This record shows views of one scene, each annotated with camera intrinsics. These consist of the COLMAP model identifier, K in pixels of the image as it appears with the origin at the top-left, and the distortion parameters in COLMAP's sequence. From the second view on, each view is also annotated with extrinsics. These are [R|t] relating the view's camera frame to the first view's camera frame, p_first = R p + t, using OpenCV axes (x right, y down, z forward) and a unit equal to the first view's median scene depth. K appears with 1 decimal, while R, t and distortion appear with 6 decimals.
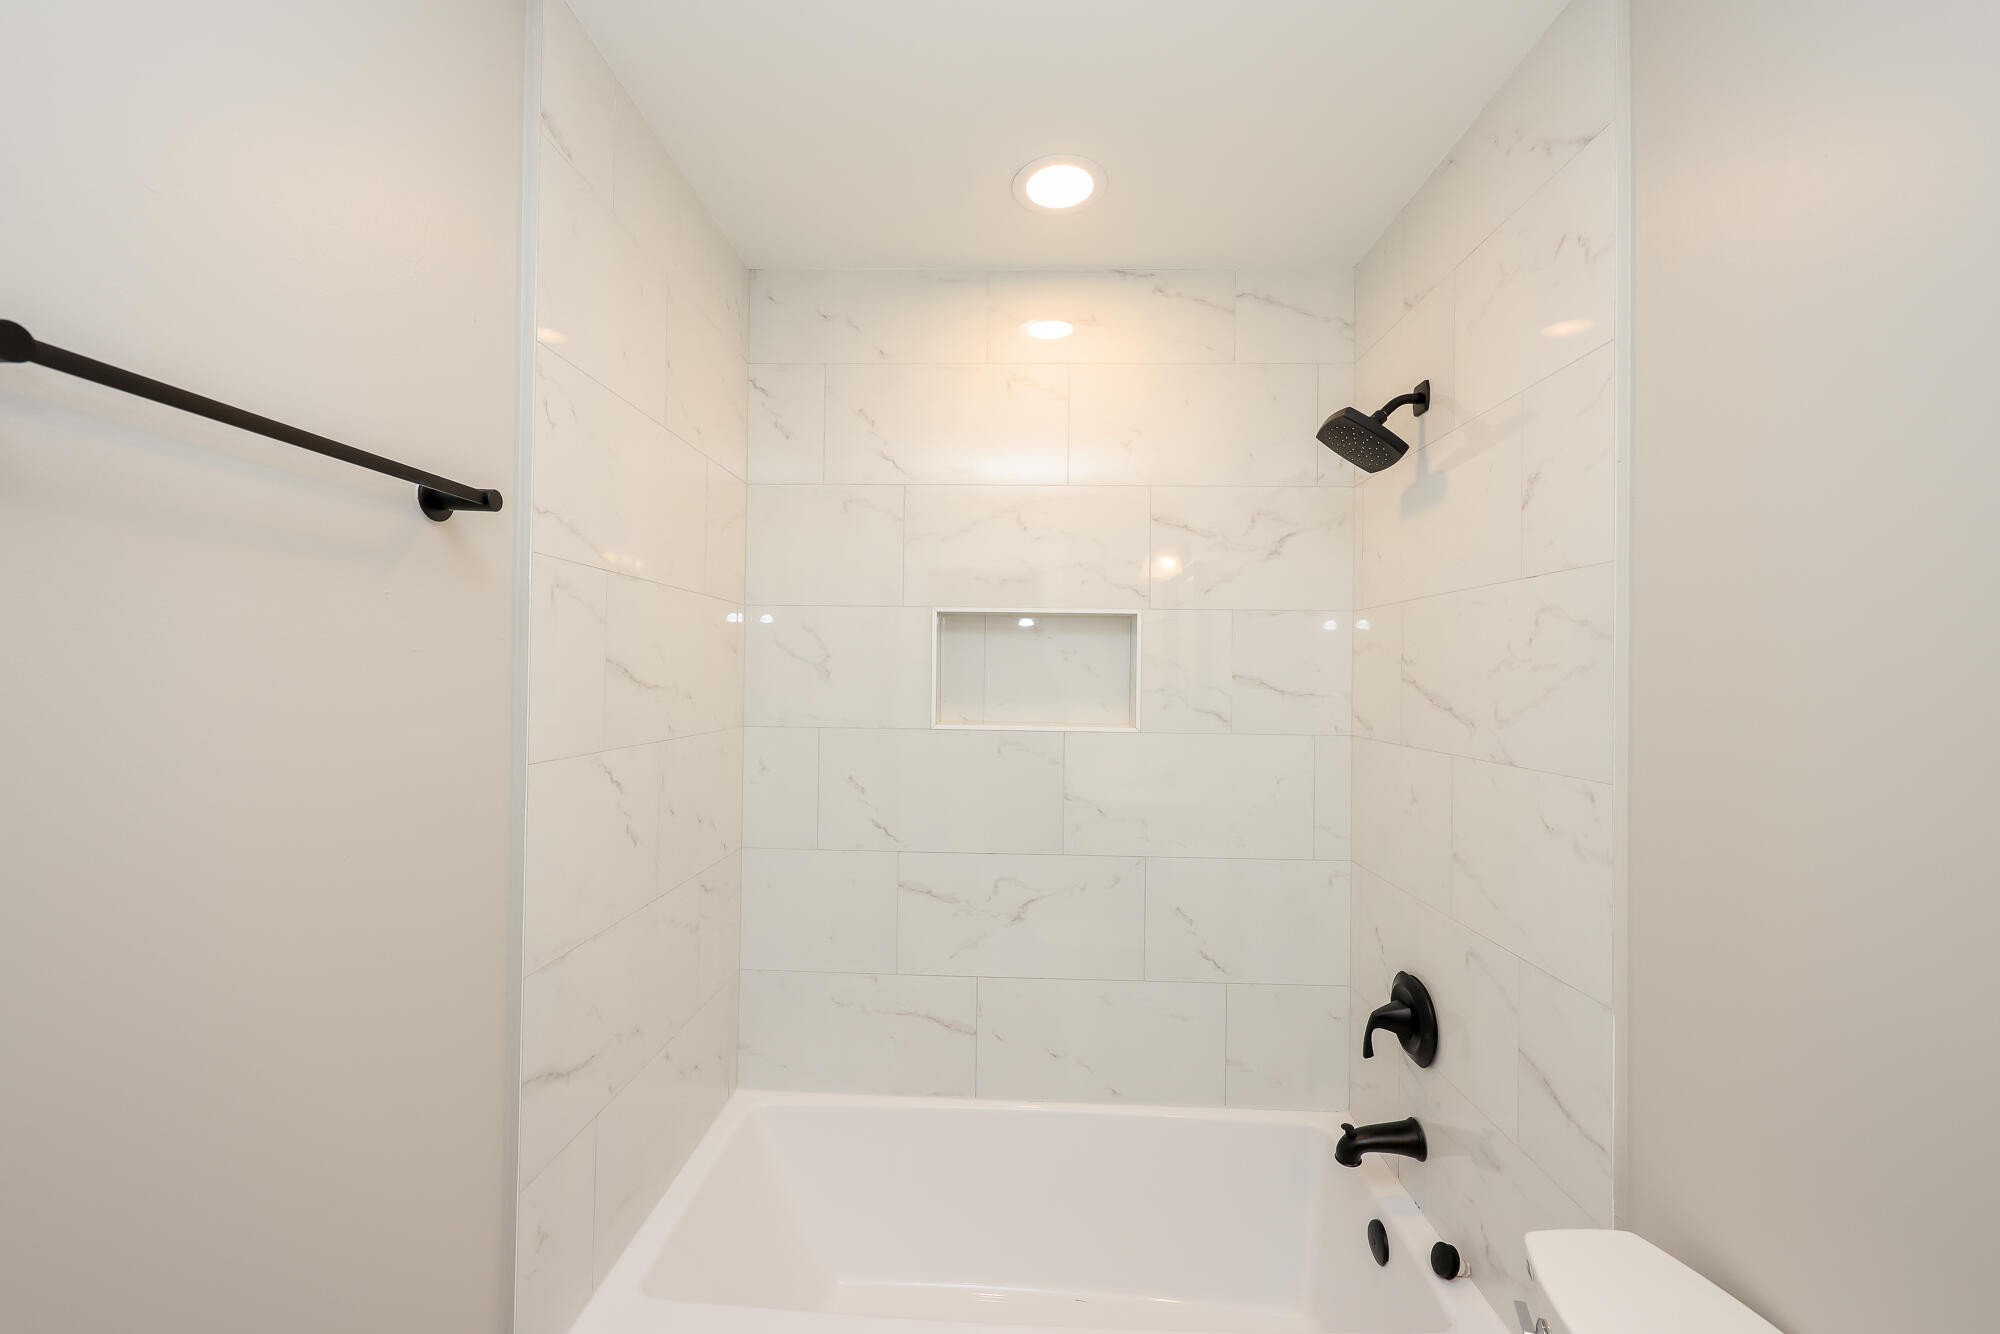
lens RADIAL K [[794.4, 0, 998.5], [0, 794.4, 664.3], [0, 0, 1]] dist [-0.003795, -0.000157]
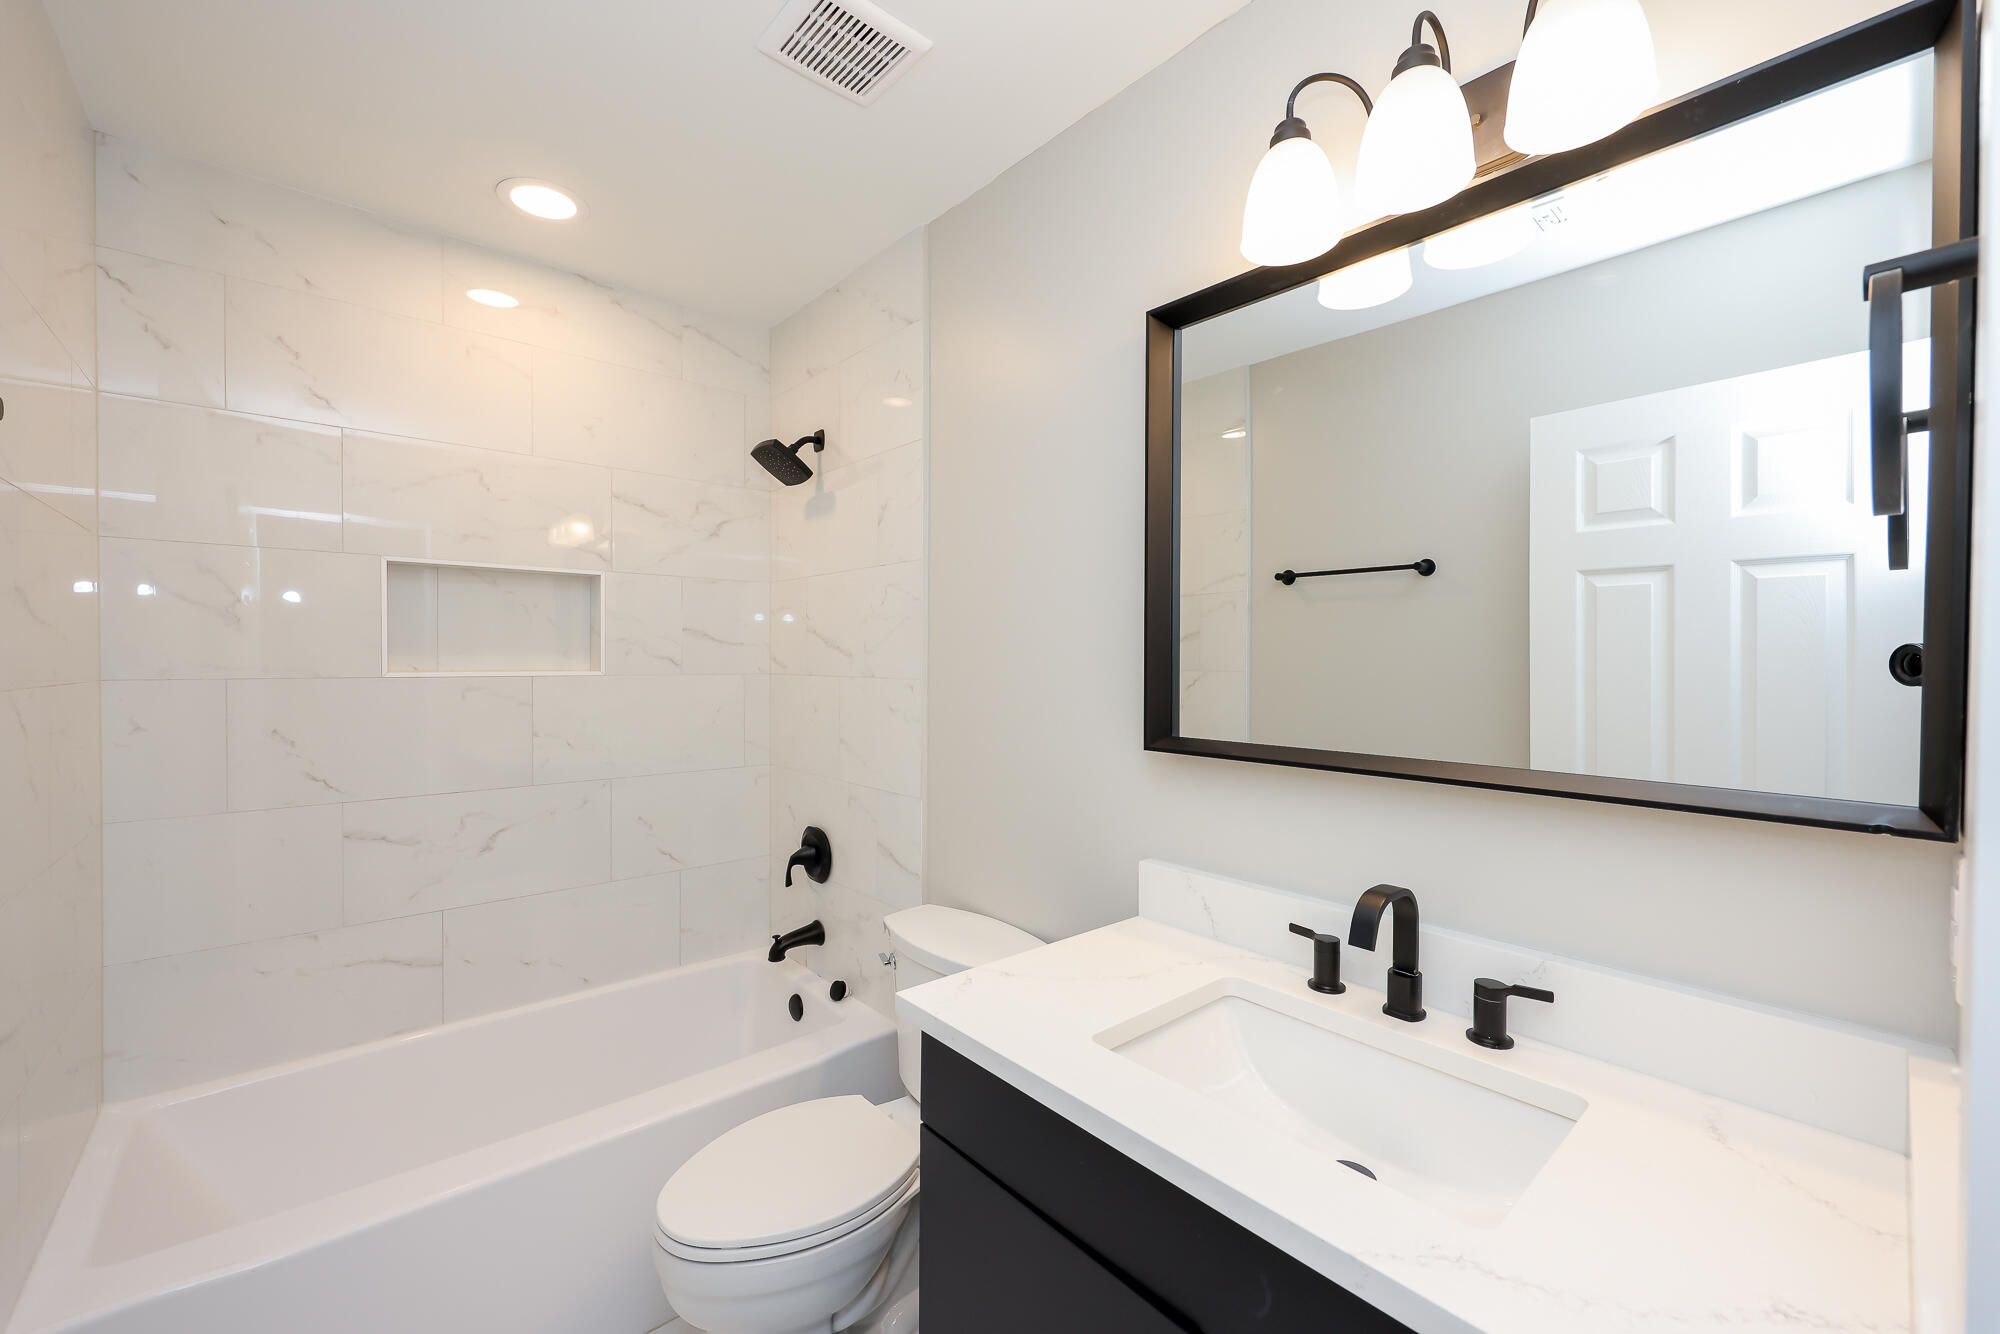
lens RADIAL K [[794.4, 0, 998.5], [0, 794.4, 664.3], [0, 0, 1]] dist [-0.003795, -0.000157]
pose [[0.728072, -0.014780, 0.685341, -0.207019], [-0.002971, 0.999690, 0.024715, 0.038389], [-0.685494, -0.020031, 0.727803, -0.269041]]
